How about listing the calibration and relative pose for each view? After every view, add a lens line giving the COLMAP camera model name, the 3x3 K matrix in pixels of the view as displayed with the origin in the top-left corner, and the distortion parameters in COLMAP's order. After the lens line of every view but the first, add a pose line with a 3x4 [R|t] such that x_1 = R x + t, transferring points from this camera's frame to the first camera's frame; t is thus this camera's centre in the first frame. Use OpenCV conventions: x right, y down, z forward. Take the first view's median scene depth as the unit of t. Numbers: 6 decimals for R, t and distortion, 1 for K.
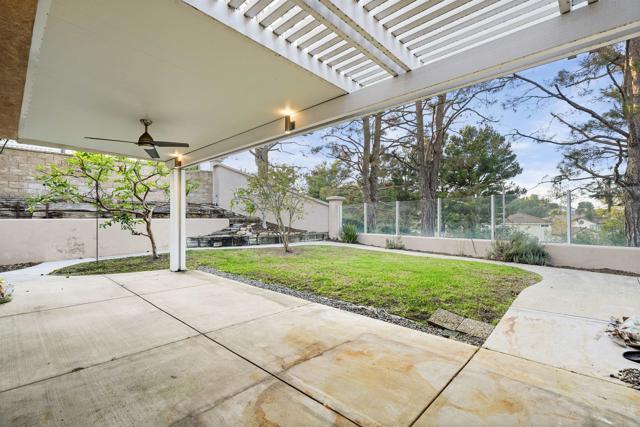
lens RADIAL K [[292.3, 0, 319.2], [0, 292.3, 216.1], [0, 0, 1]] dist [-0.000852, 0.000070]
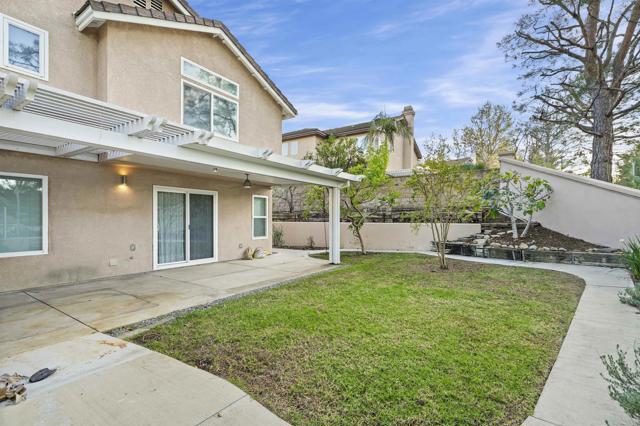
lens RADIAL K [[295.5, 0, 320.0], [0, 295.5, 213.0], [0, 0, 1]] dist [-0.001939, 0.000327]
pose [[0.163536, -0.019584, -0.986343, 0.692963], [0.008393, 0.999794, -0.018460, -0.015708], [0.986502, -0.005260, 0.163667, 0.604046]]
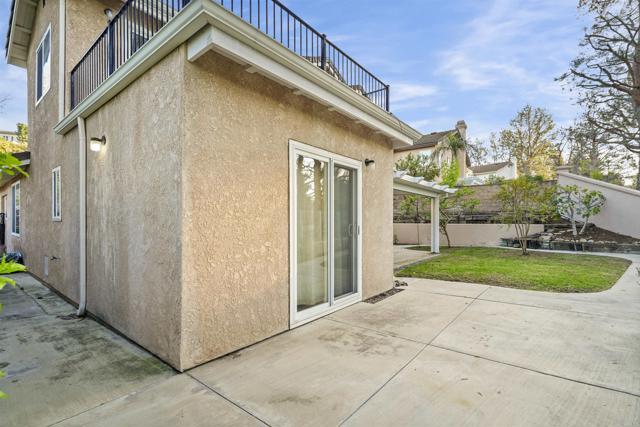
lens RADIAL K [[292.3, 0, 319.2], [0, 292.3, 216.1], [0, 0, 1]] dist [-0.000852, 0.000070]
pose [[0.074039, -0.016951, -0.997111, 1.083437], [0.008145, 0.999832, -0.016392, -0.016895], [0.997222, -0.006907, 0.074165, 0.121873]]
